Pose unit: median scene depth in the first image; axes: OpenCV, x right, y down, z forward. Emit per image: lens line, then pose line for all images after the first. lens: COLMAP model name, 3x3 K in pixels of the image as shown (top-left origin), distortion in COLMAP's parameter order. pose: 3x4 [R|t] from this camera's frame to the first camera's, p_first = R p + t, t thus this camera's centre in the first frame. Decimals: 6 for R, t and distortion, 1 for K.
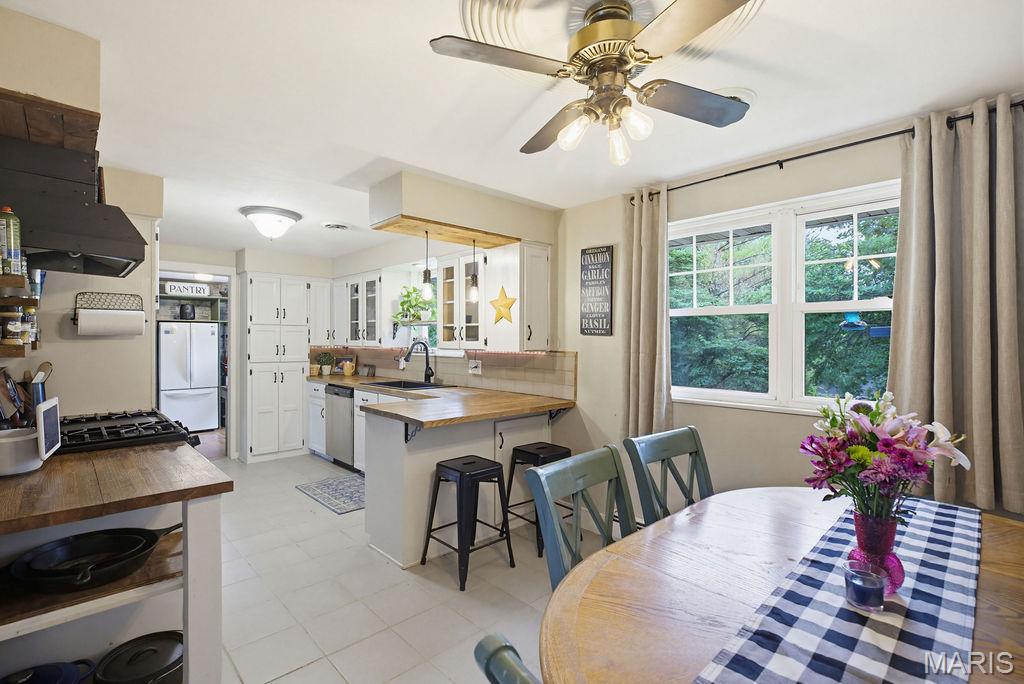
lens RADIAL K [[480.0, 0, 512.0], [0, 480.0, 342.0], [0, 0, 1]] dist [-0.000649, -0.000094]
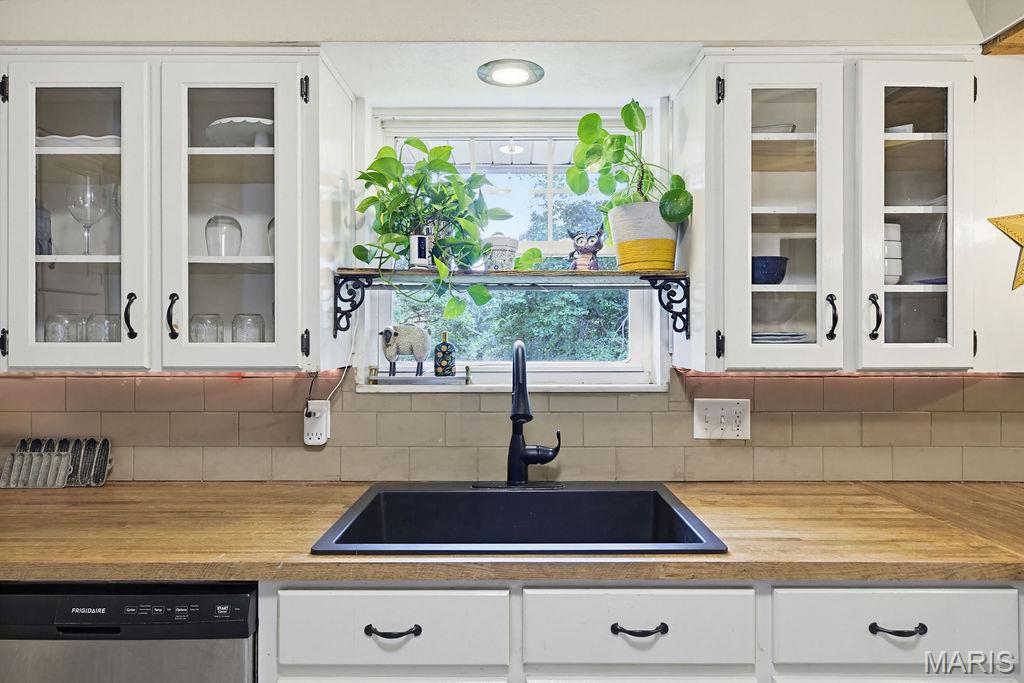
lens RADIAL K [[584.2, 0, 512.0], [0, 584.2, 341.5], [0, 0, 1]] dist [-0.002990, 0.000878]
pose [[0.689334, -0.004021, 0.724433, -0.476868], [0.001261, 0.999990, 0.004351, -0.003323], [-0.724443, -0.002086, 0.689332, 0.850786]]
